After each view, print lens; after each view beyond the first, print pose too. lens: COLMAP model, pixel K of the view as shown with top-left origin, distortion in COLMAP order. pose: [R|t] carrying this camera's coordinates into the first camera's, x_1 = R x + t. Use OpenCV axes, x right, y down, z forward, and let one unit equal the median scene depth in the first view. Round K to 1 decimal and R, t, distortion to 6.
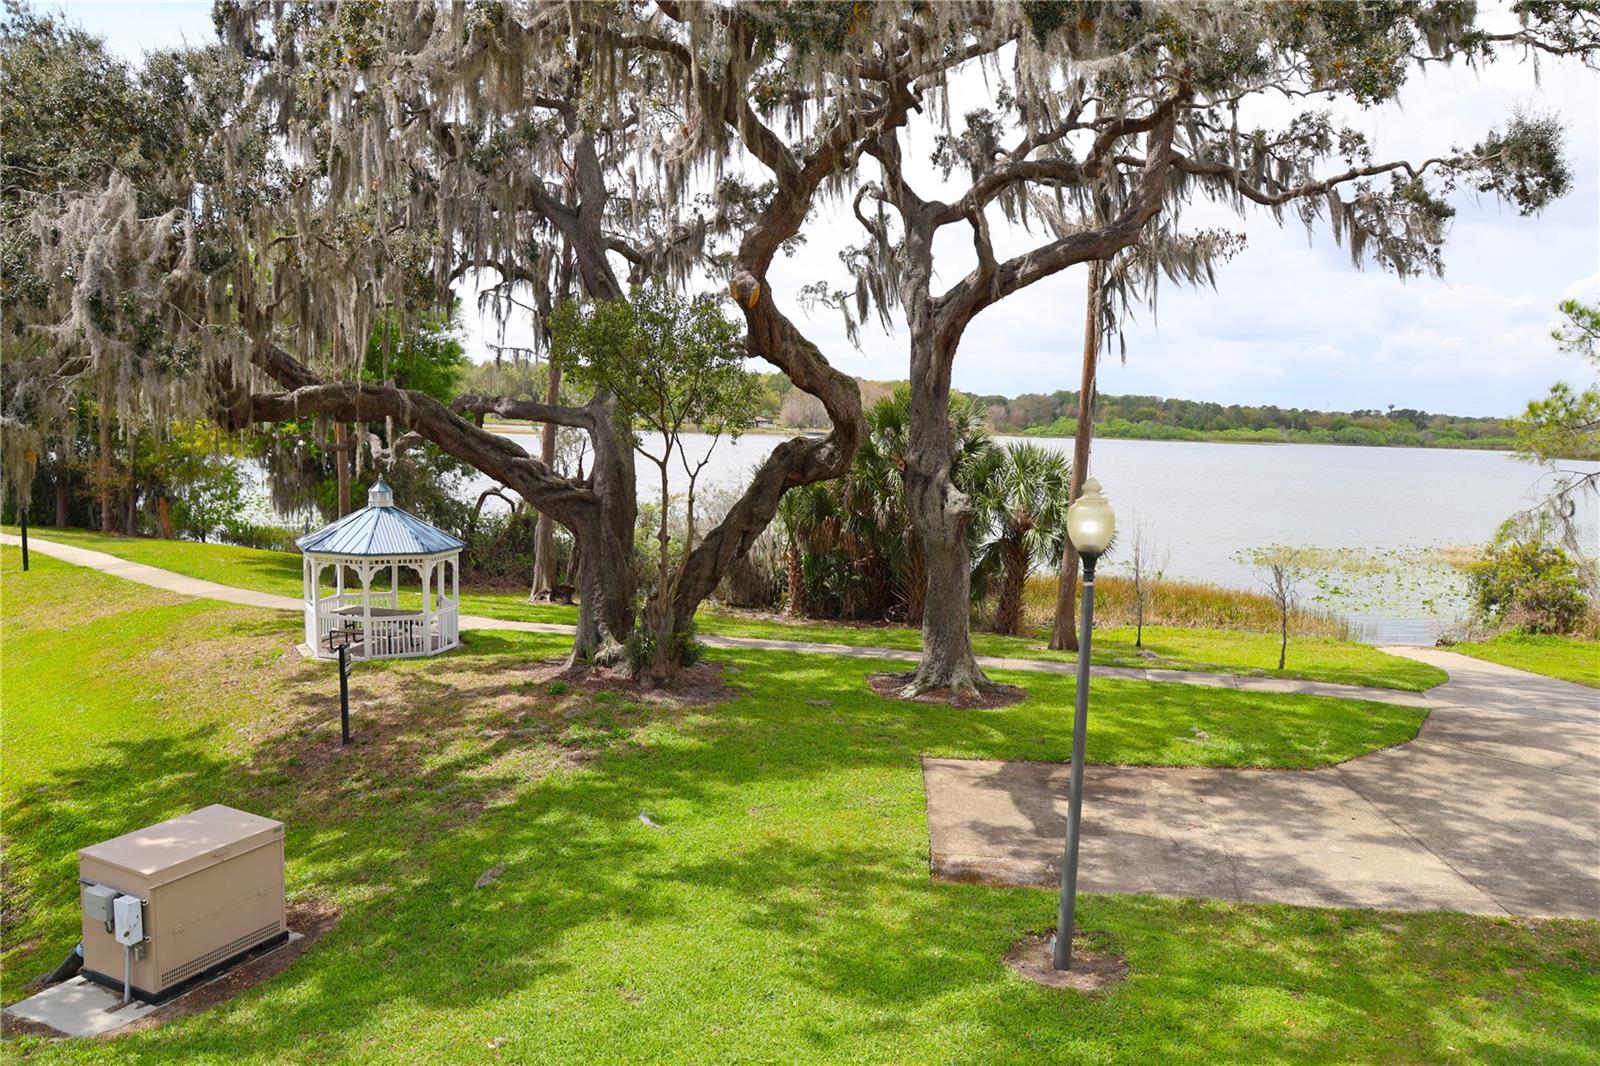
lens RADIAL K [[1102.1, 0, 802.7], [0, 1102.1, 506.3], [0, 0, 1]] dist [-0.002408, 0.001052]
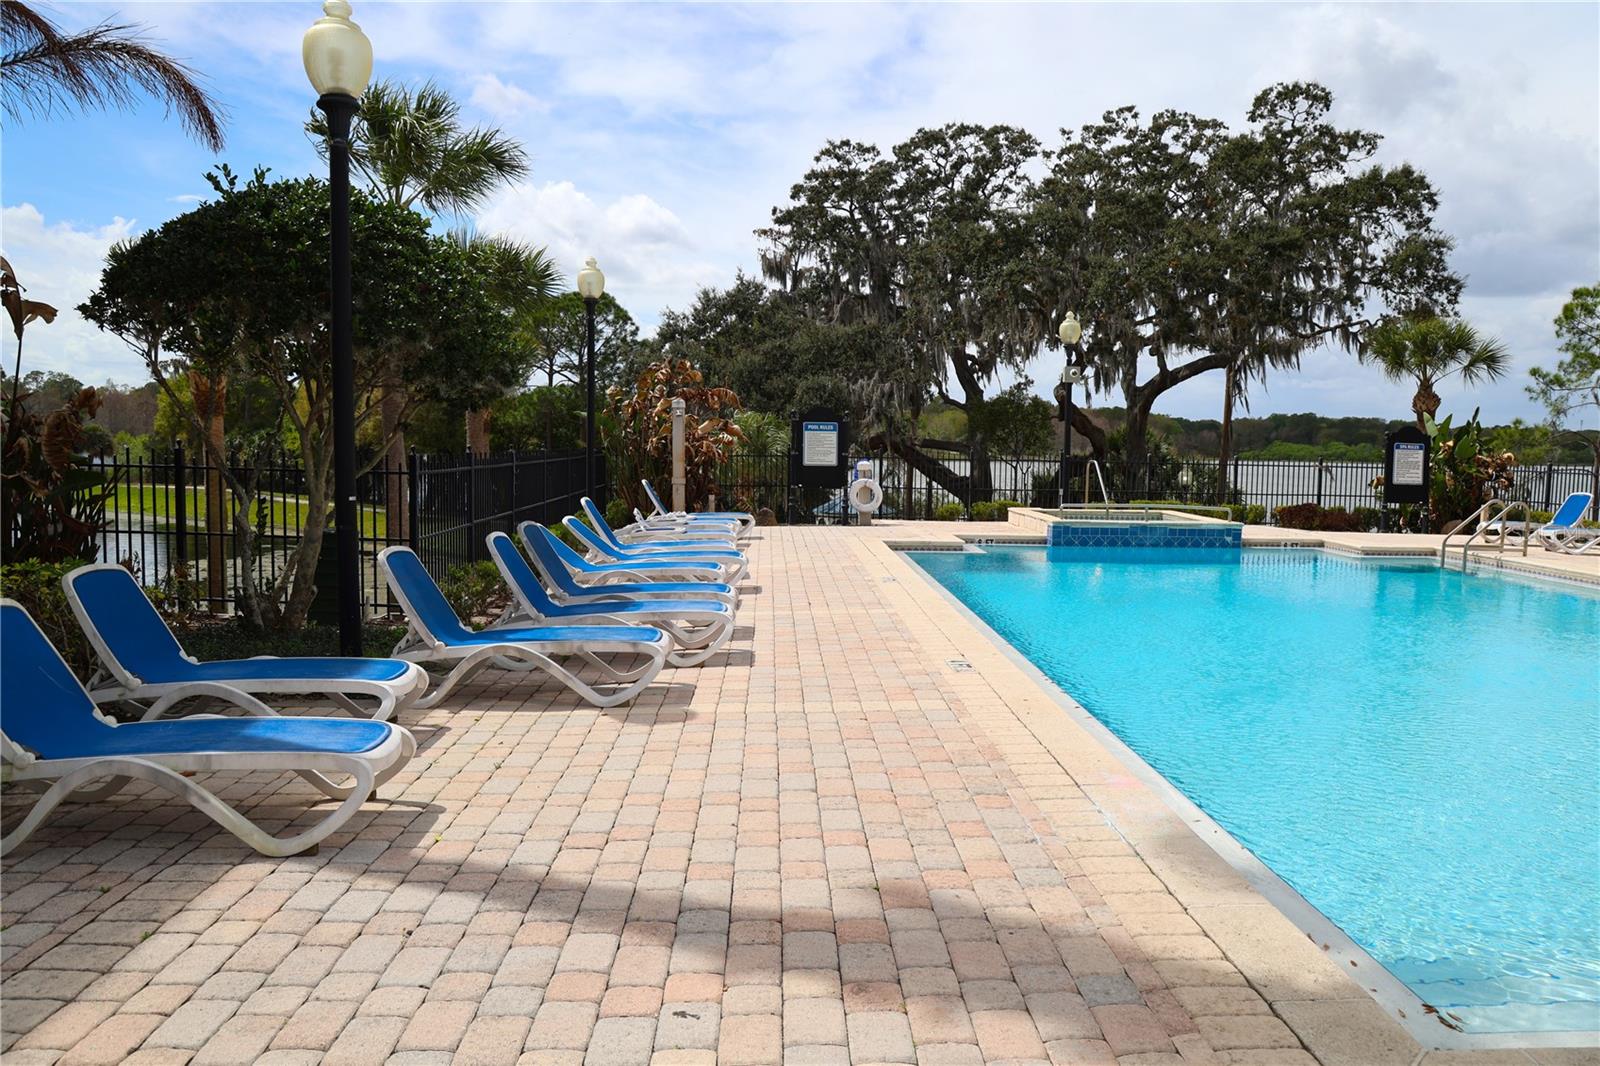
lens RADIAL K [[1102.1, 0, 802.7], [0, 1102.1, 506.3], [0, 0, 1]] dist [-0.002408, 0.001052]
pose [[0.983770, -0.007074, -0.179297, -0.102781], [0.002169, 0.999618, -0.027537, 0.071239], [0.179423, 0.026701, 0.983410, -0.899035]]
